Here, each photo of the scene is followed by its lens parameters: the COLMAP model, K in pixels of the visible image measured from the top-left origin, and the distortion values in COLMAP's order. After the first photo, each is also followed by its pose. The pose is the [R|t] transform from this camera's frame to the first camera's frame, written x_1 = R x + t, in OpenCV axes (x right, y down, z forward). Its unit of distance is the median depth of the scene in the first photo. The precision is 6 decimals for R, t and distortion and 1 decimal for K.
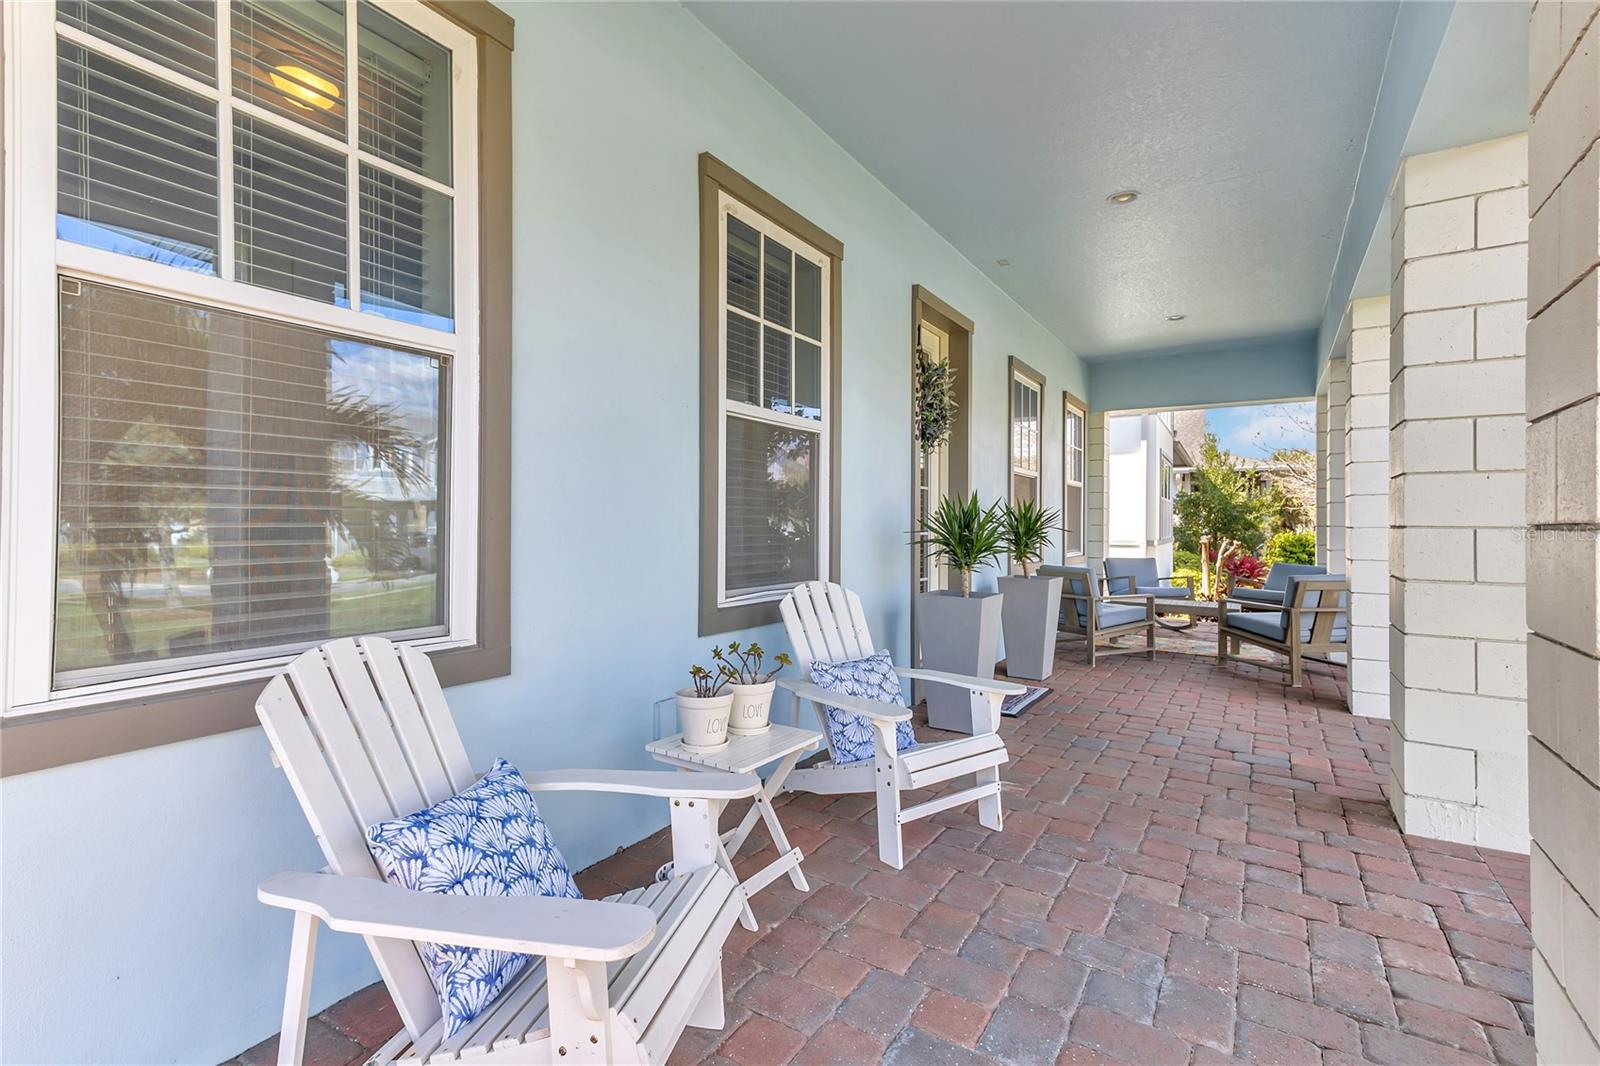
lens RADIAL K [[766.4, 0, 778.2], [0, 766.4, 505.3], [0, 0, 1]] dist [0.023714, 0.000556]
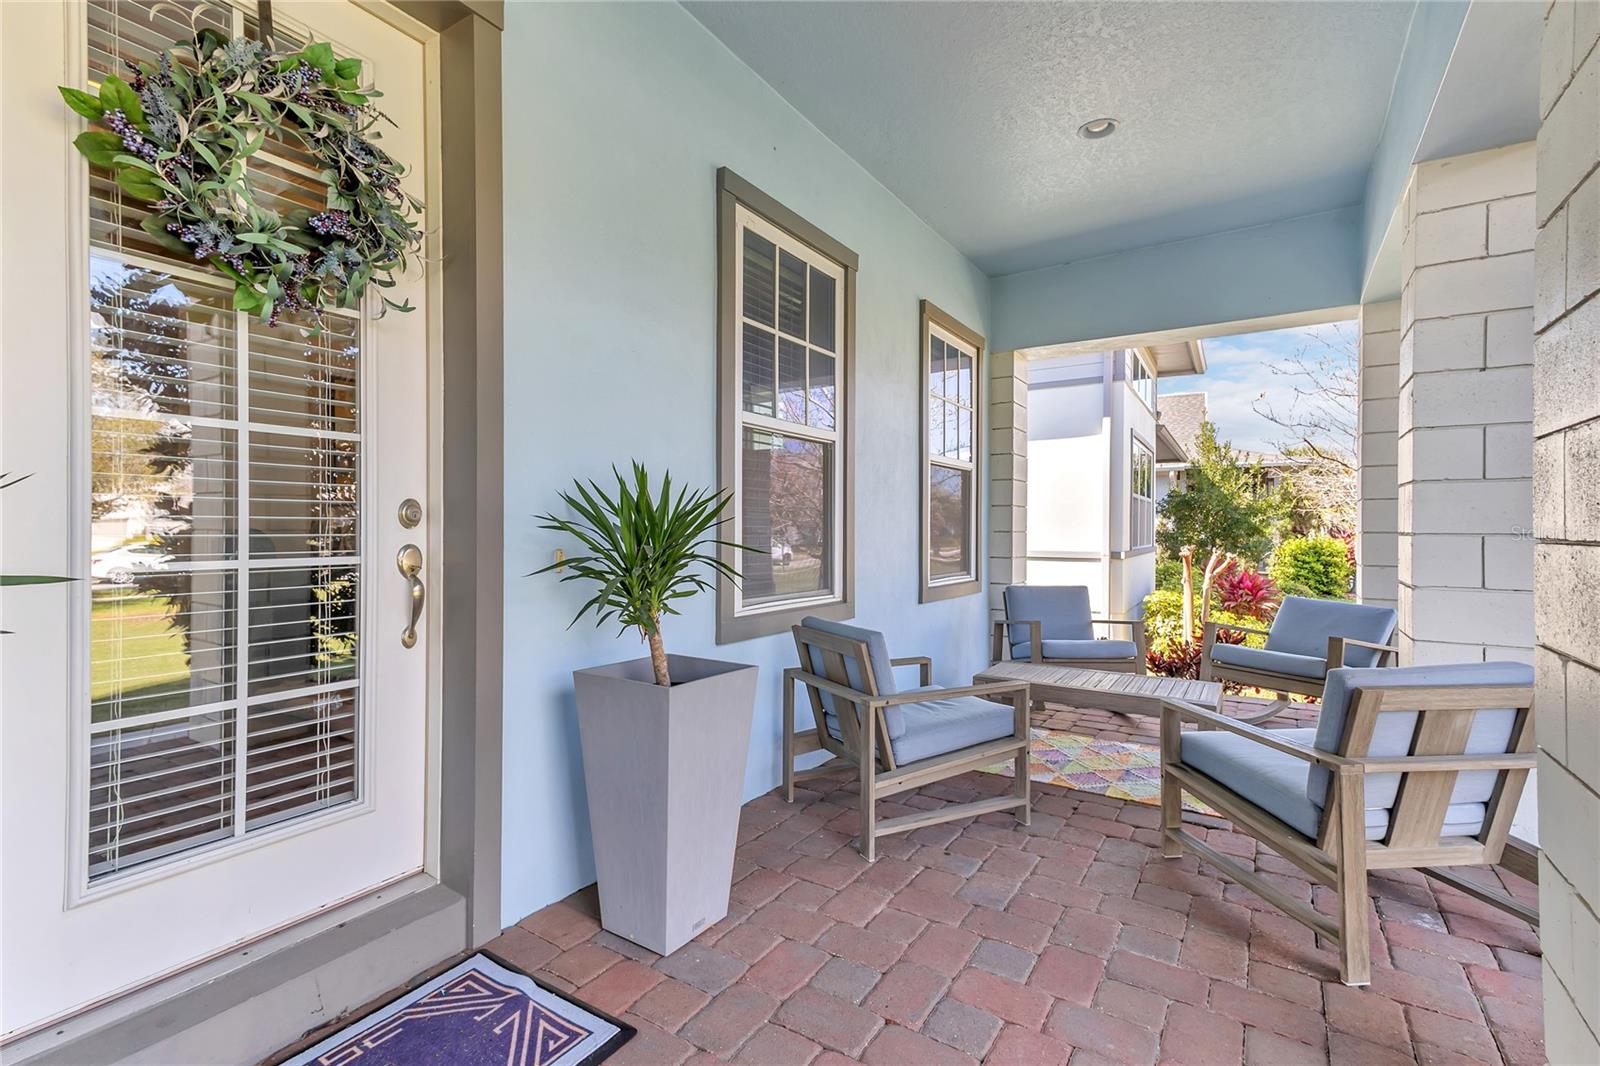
lens RADIAL K [[734.0, 0, 802.1], [0, 734.0, 522.5], [0, 0, 1]] dist [0.028130, -0.000146]
pose [[0.999971, -0.006191, -0.004339, 0.115365], [0.006242, 0.999912, 0.011729, 0.004459], [0.004266, -0.011756, 0.999922, 0.181548]]
